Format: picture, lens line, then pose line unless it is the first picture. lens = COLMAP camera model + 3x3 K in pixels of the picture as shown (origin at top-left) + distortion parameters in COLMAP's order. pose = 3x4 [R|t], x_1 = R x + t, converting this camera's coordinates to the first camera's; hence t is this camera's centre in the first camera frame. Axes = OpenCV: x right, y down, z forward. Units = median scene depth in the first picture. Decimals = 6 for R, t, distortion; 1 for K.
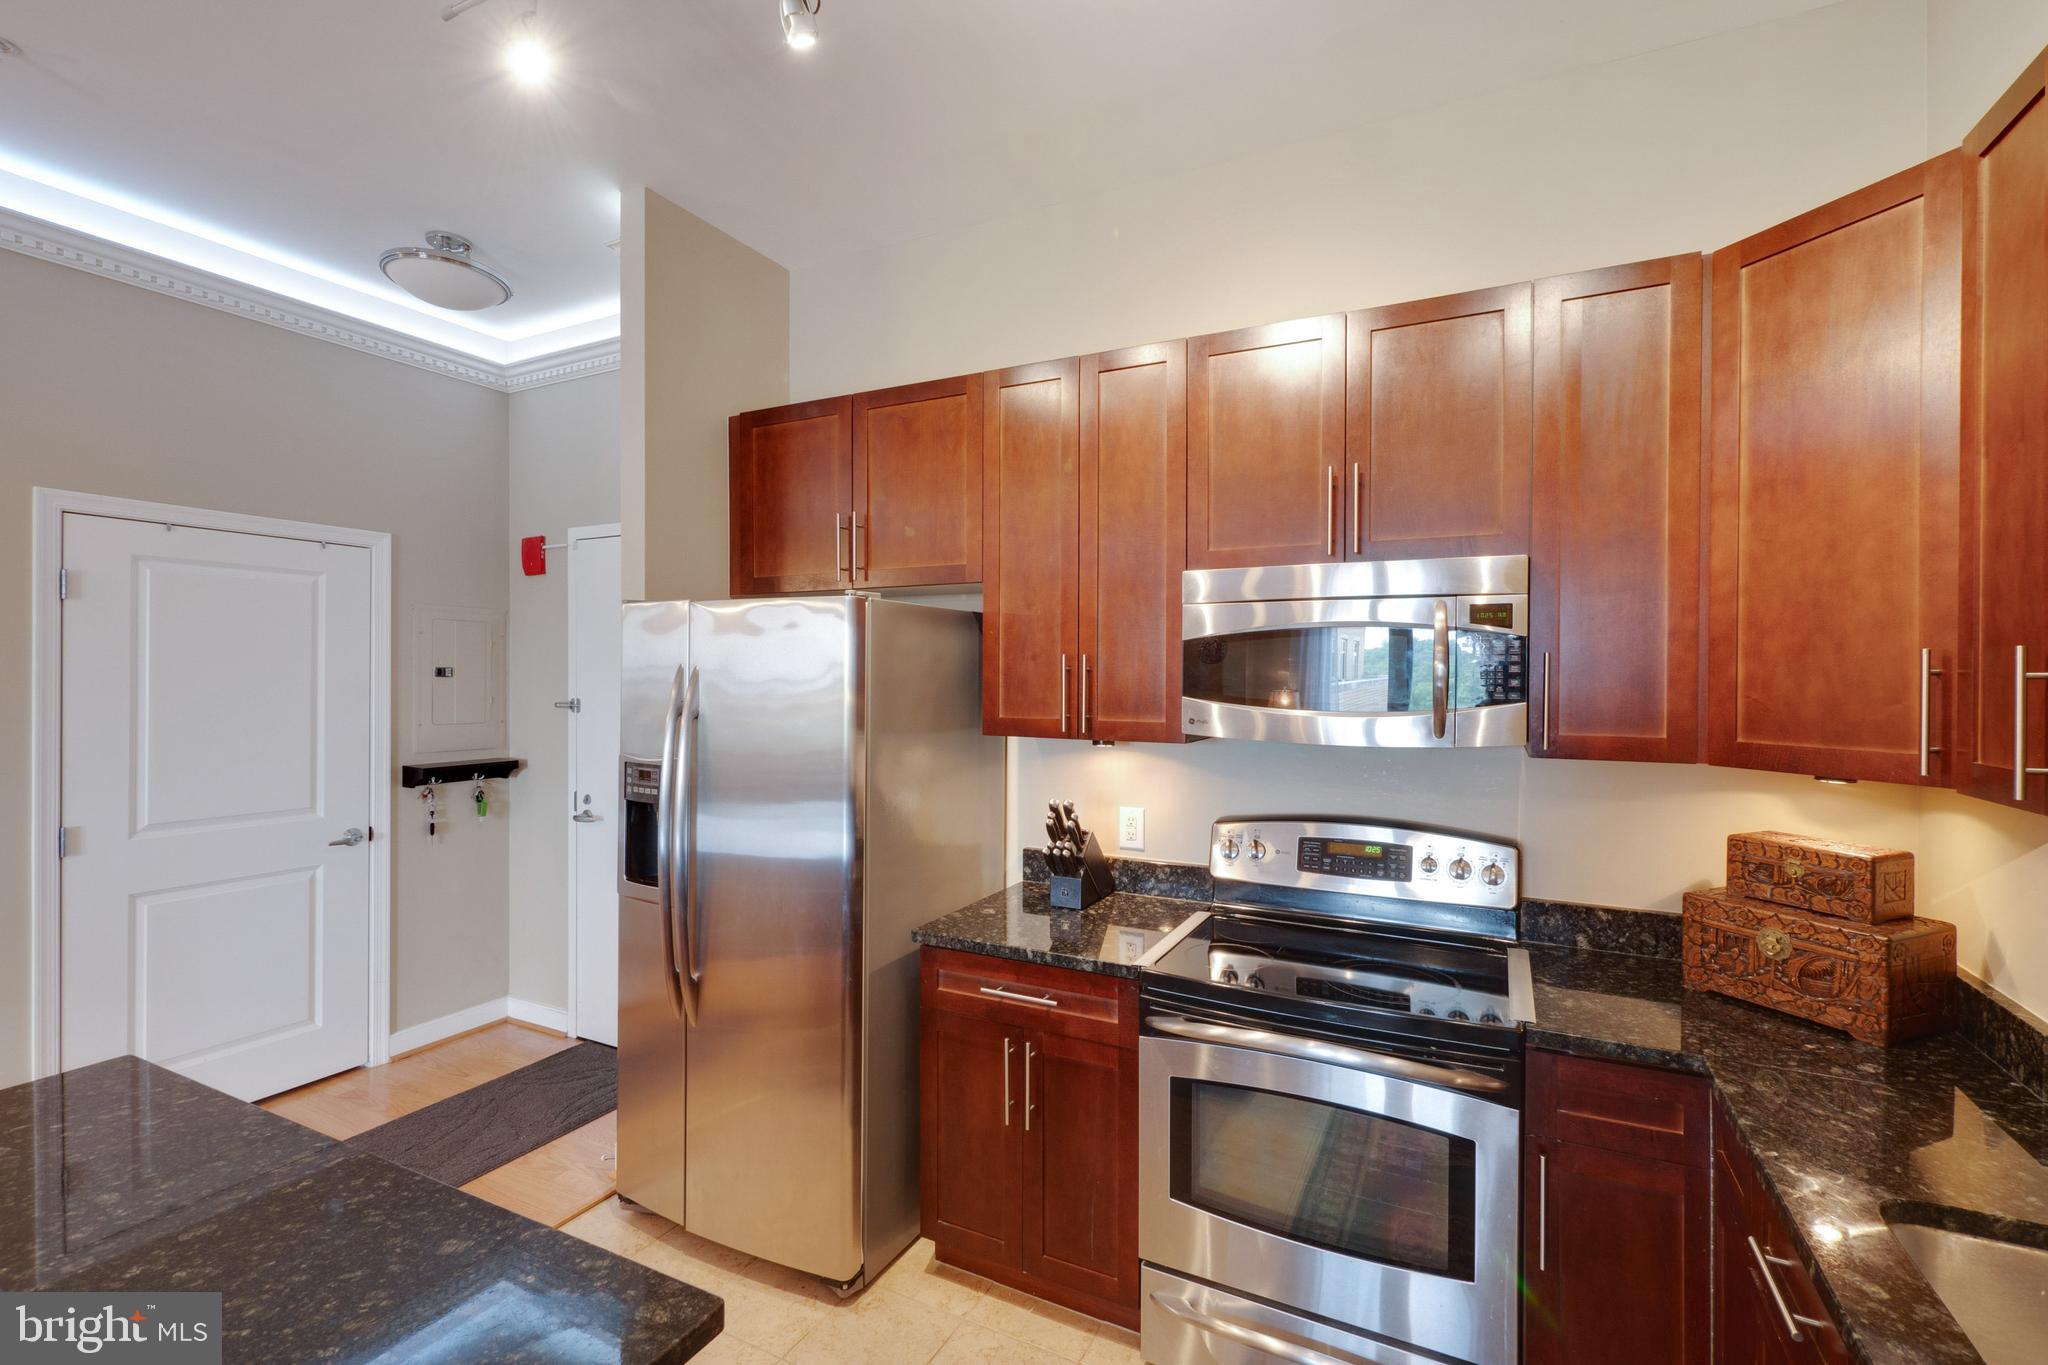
lens RADIAL K [[928.1, 0, 1015.6], [0, 928.1, 685.0], [0, 0, 1]] dist [-0.004015, 0.000571]
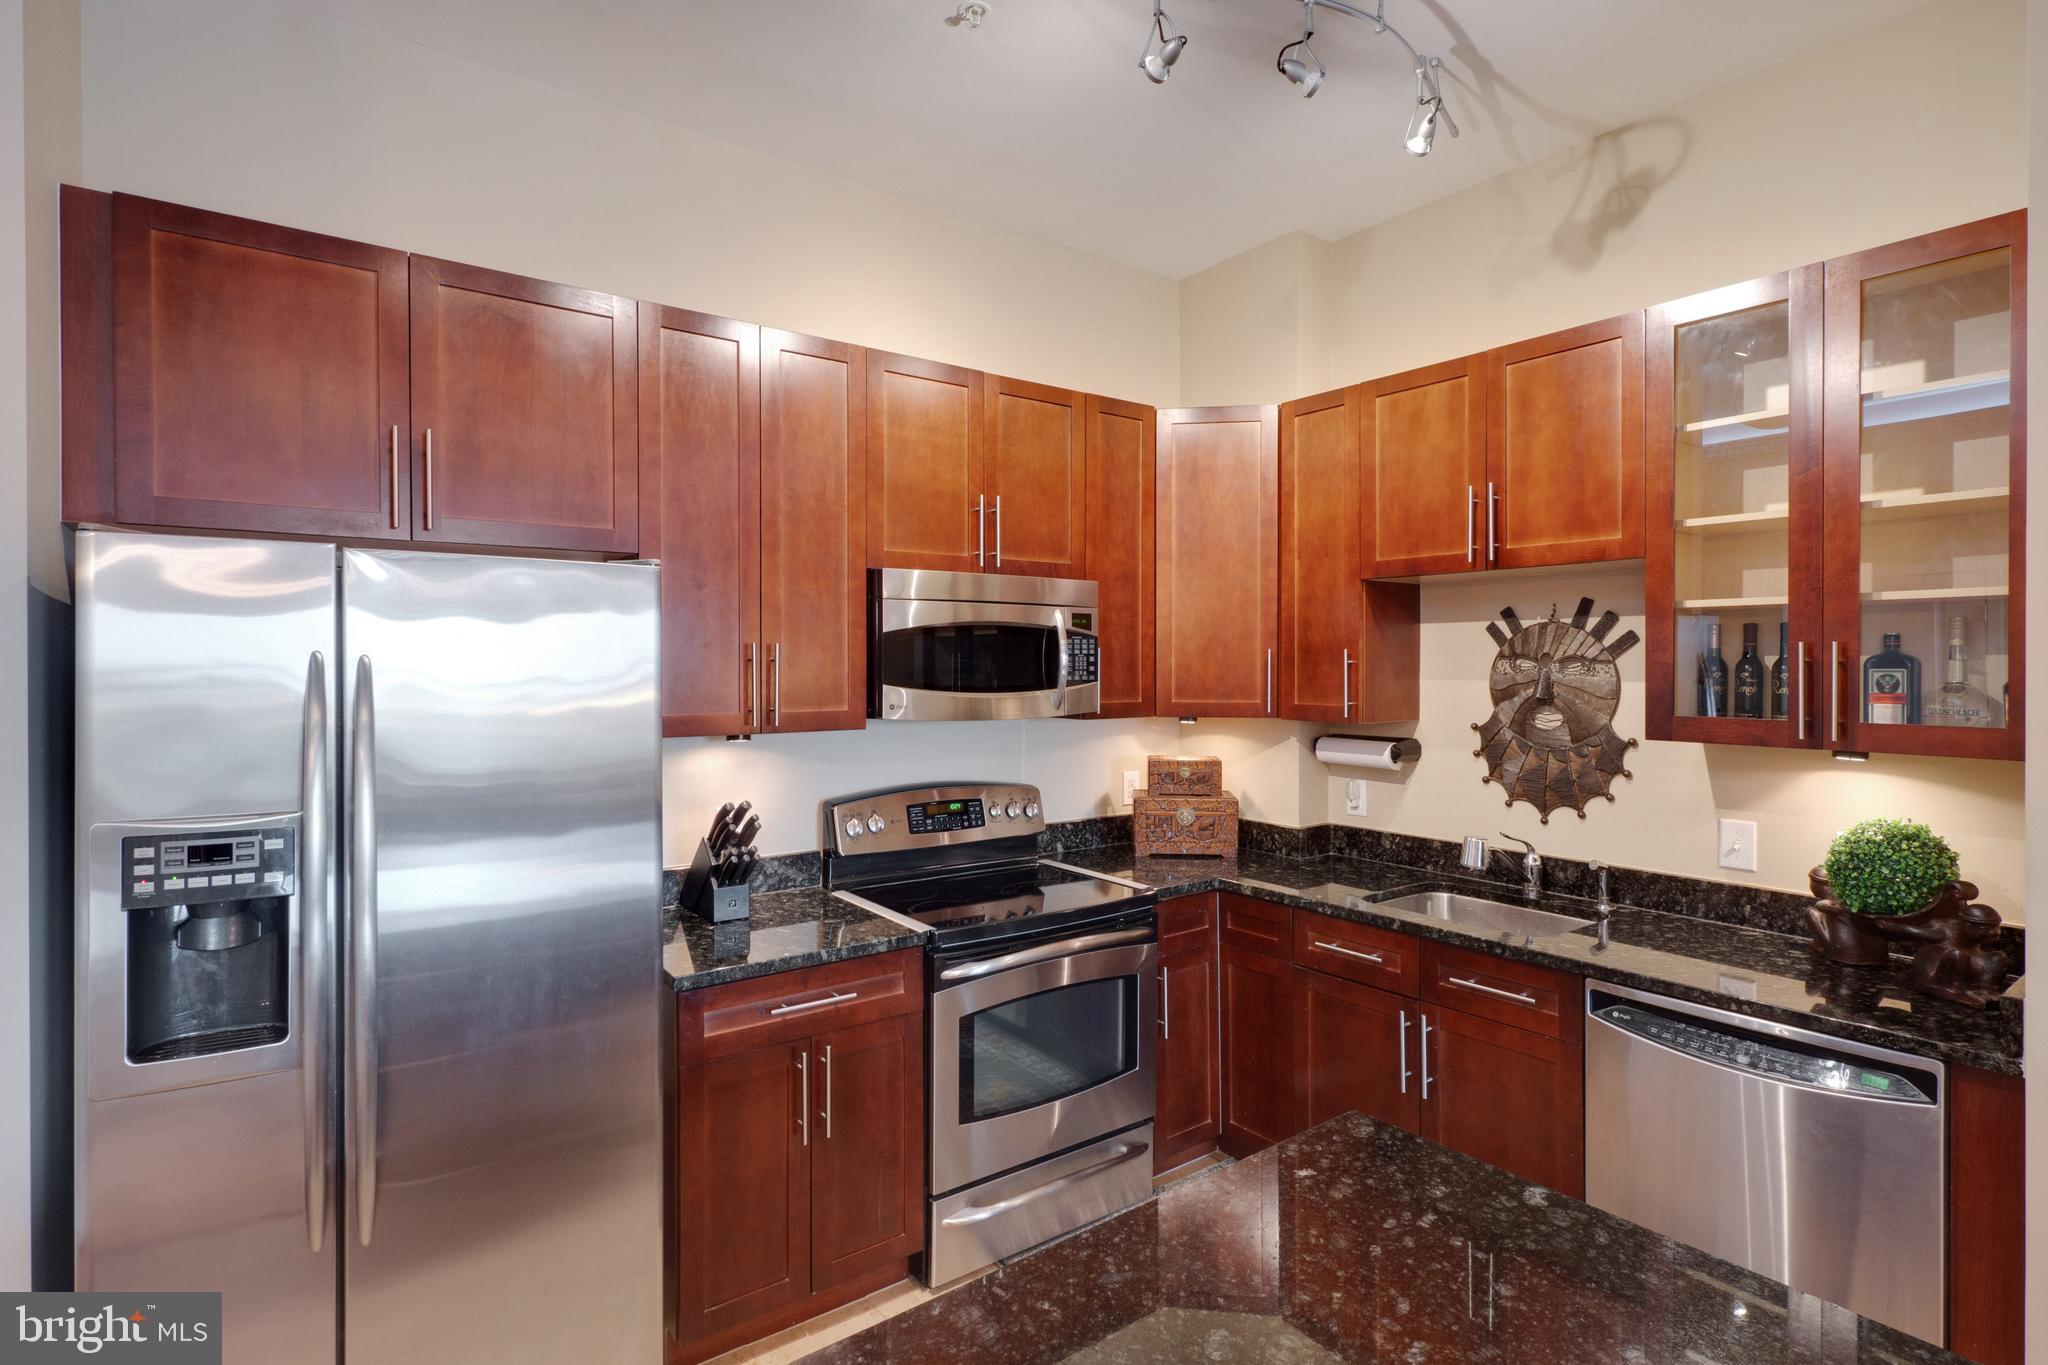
lens RADIAL K [[1012.8, 0, 1020.0], [0, 1012.8, 672.6], [0, 0, 1]] dist [-0.011415, 0.002123]
pose [[0.437789, -0.008744, 0.899035, -0.898908], [0.018229, 0.999833, 0.000847, 0.000810], [-0.898893, 0.016018, 0.437875, 0.384020]]
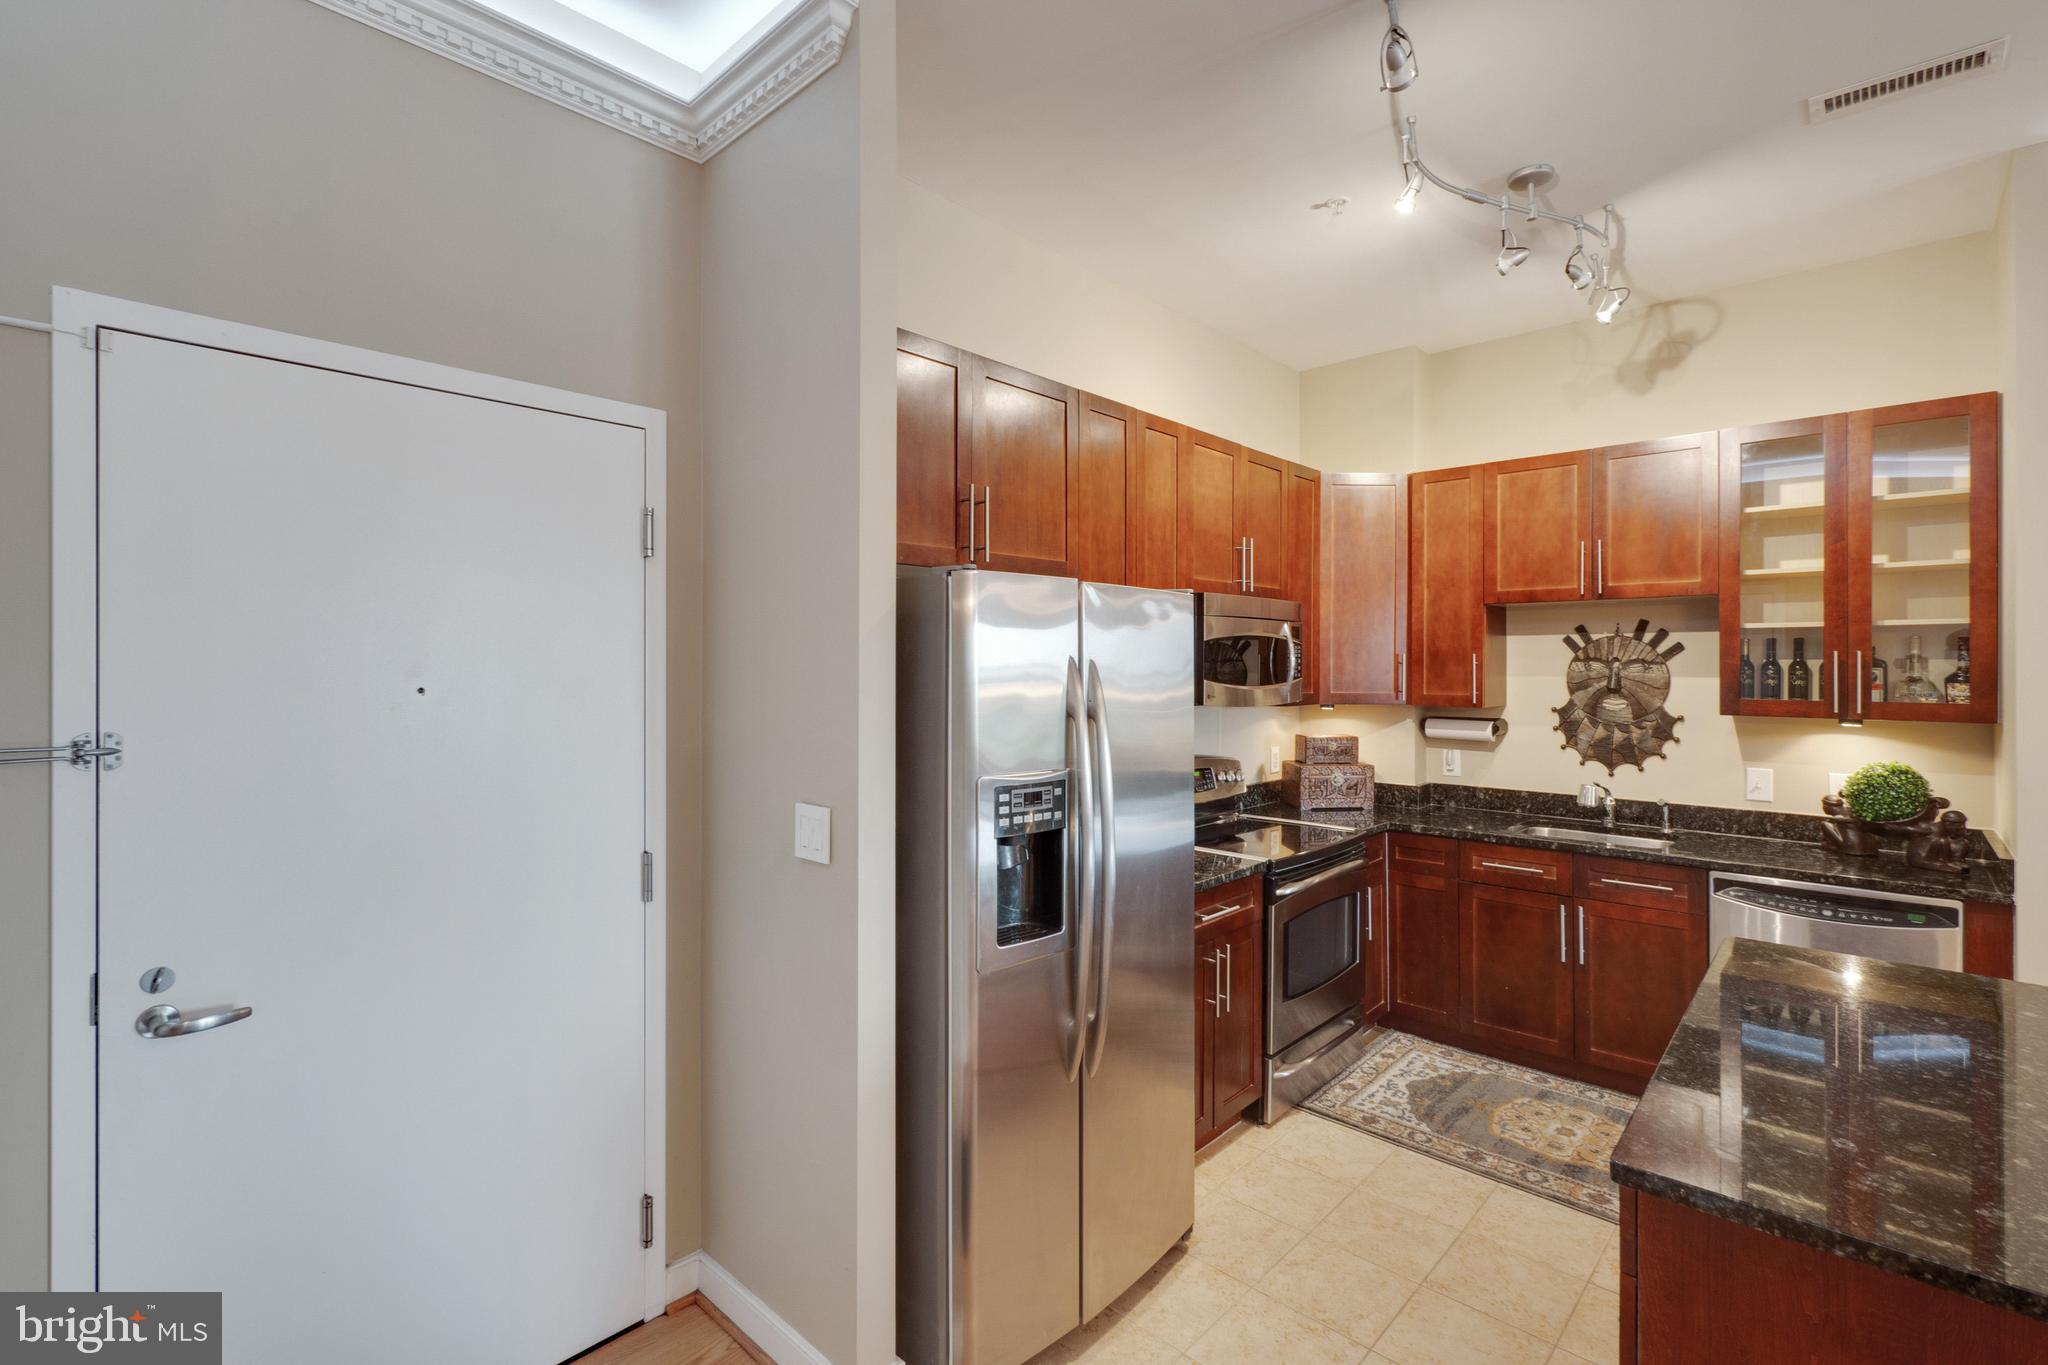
lens RADIAL K [[928.1, 0, 1015.0], [0, 928.1, 663.7], [0, 0, 1]] dist [-0.004015, 0.000571]
pose [[0.265568, 0.001159, 0.964091, -1.427177], [0.018623, 0.999807, -0.006332, -0.009656], [-0.963912, 0.019636, 0.265495, 1.006880]]
